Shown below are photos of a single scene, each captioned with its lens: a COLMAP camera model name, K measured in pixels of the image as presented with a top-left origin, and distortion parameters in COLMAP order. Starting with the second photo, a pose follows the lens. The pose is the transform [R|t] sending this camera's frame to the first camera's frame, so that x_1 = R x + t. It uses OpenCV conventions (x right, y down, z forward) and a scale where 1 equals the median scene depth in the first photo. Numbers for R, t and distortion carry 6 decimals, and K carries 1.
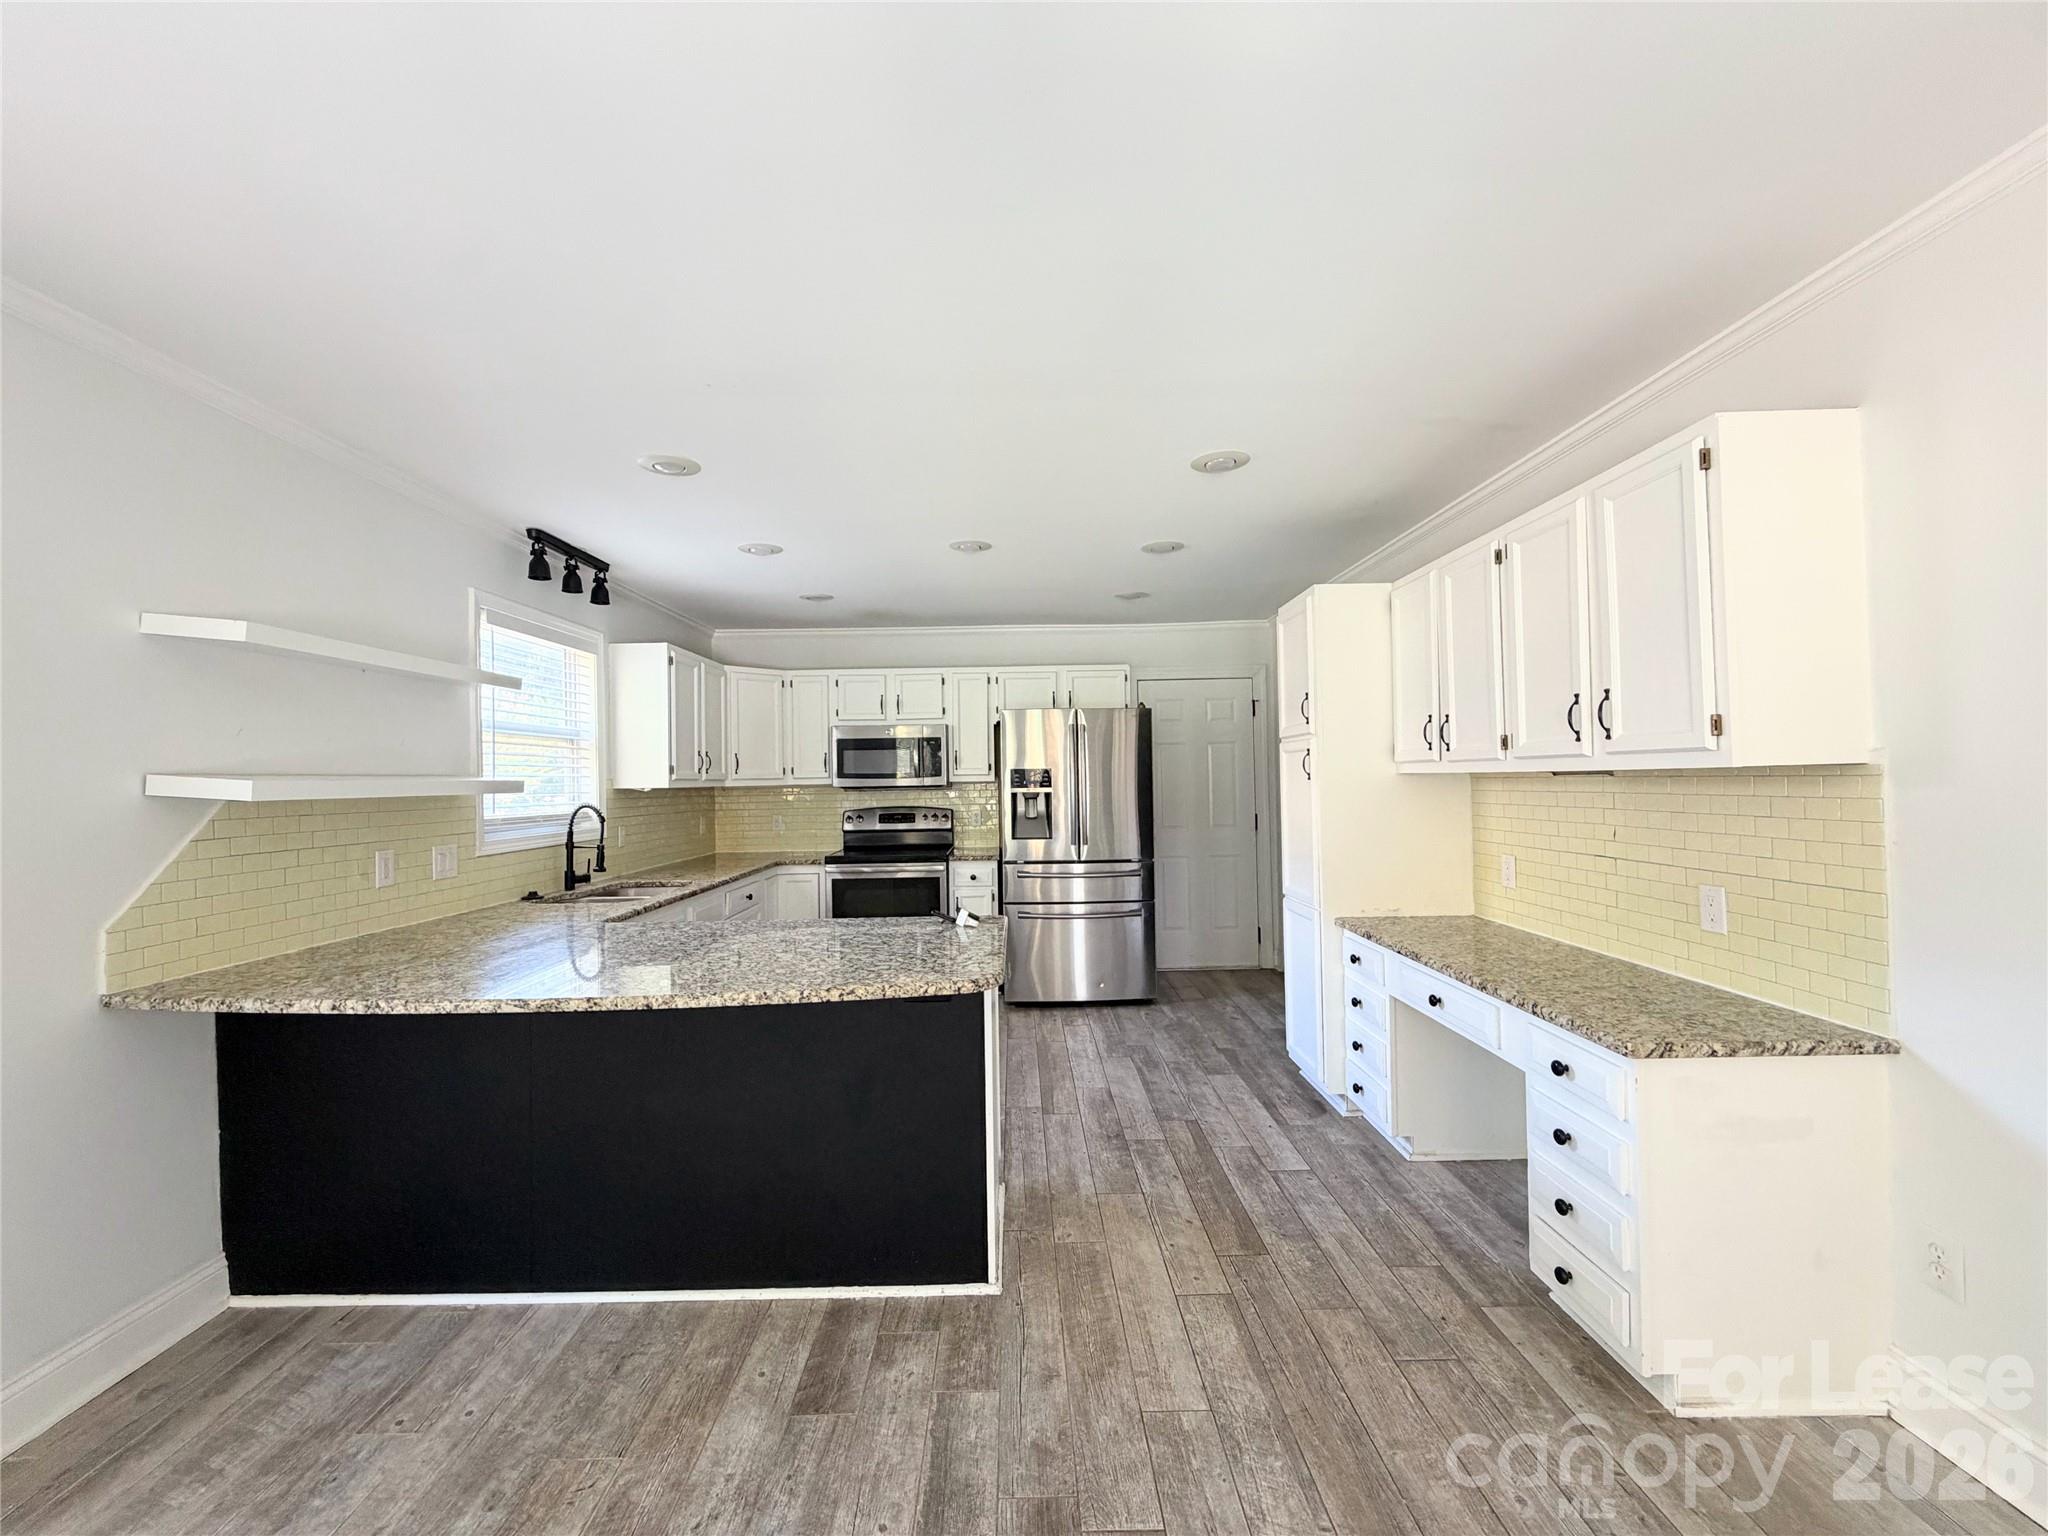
lens RADIAL K [[814.5, 0, 1020.1], [0, 814.5, 768.8], [0, 0, 1]] dist [-0.001491, 0.000248]
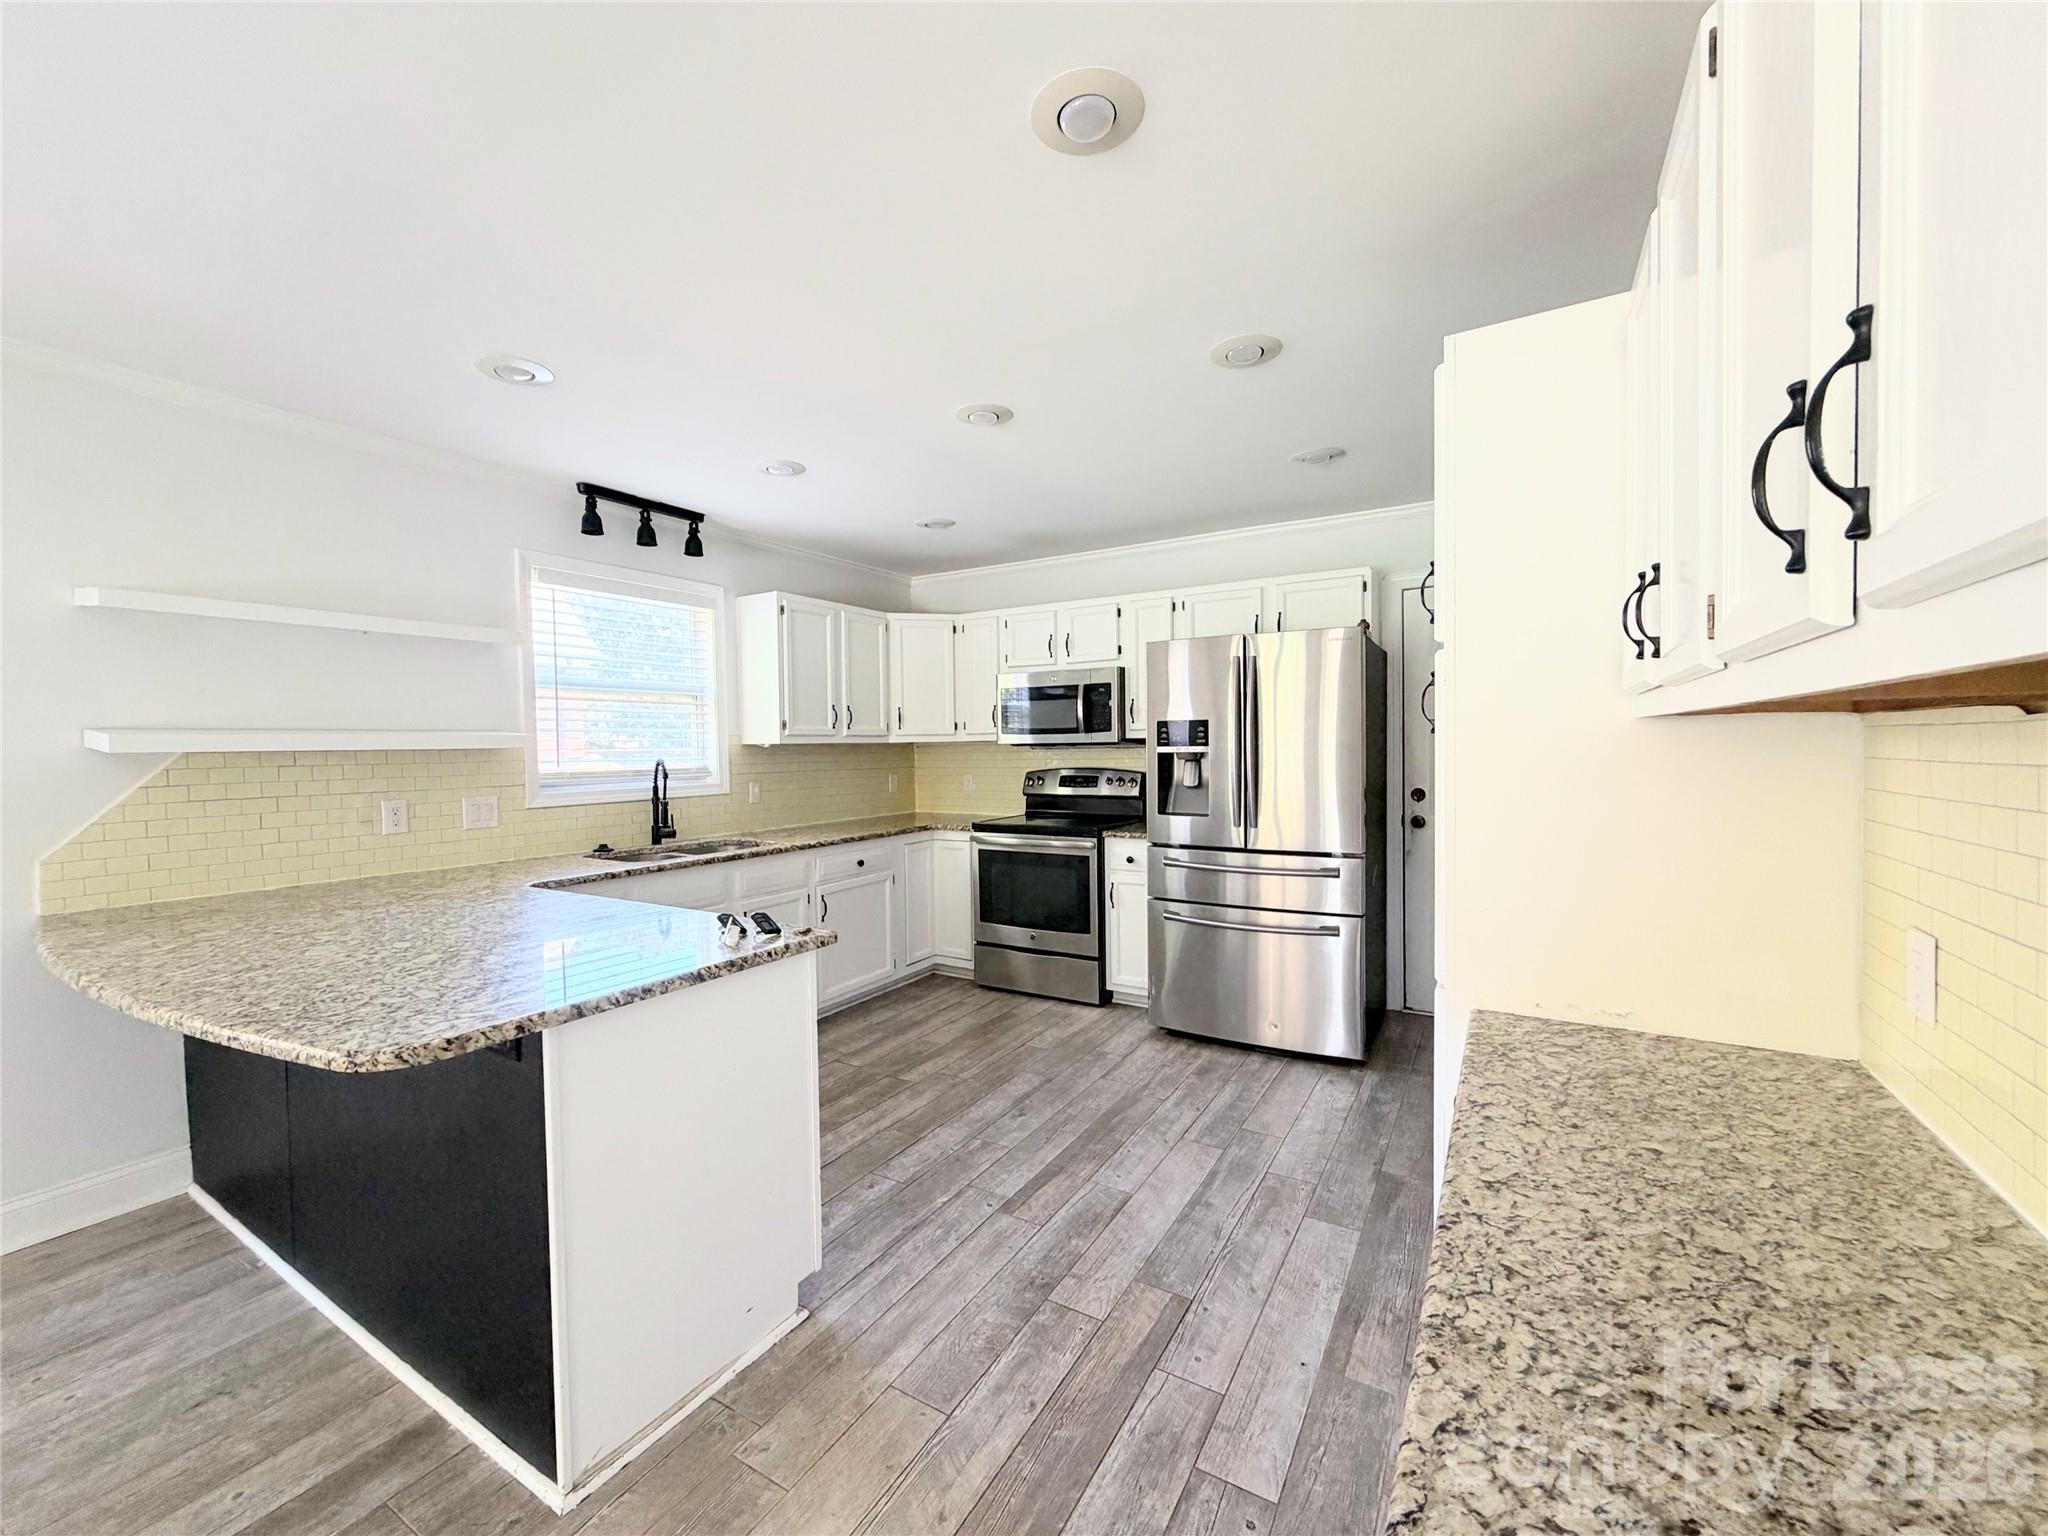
lens RADIAL K [[814.5, 0, 1025.2], [0, 814.5, 766.9], [0, 0, 1]] dist [-0.001491, 0.000248]
pose [[0.853070, 0.019084, -0.521447, 0.363371], [0.006720, 0.998846, 0.047550, 0.008085], [0.521753, -0.044067, 0.851958, 0.385717]]
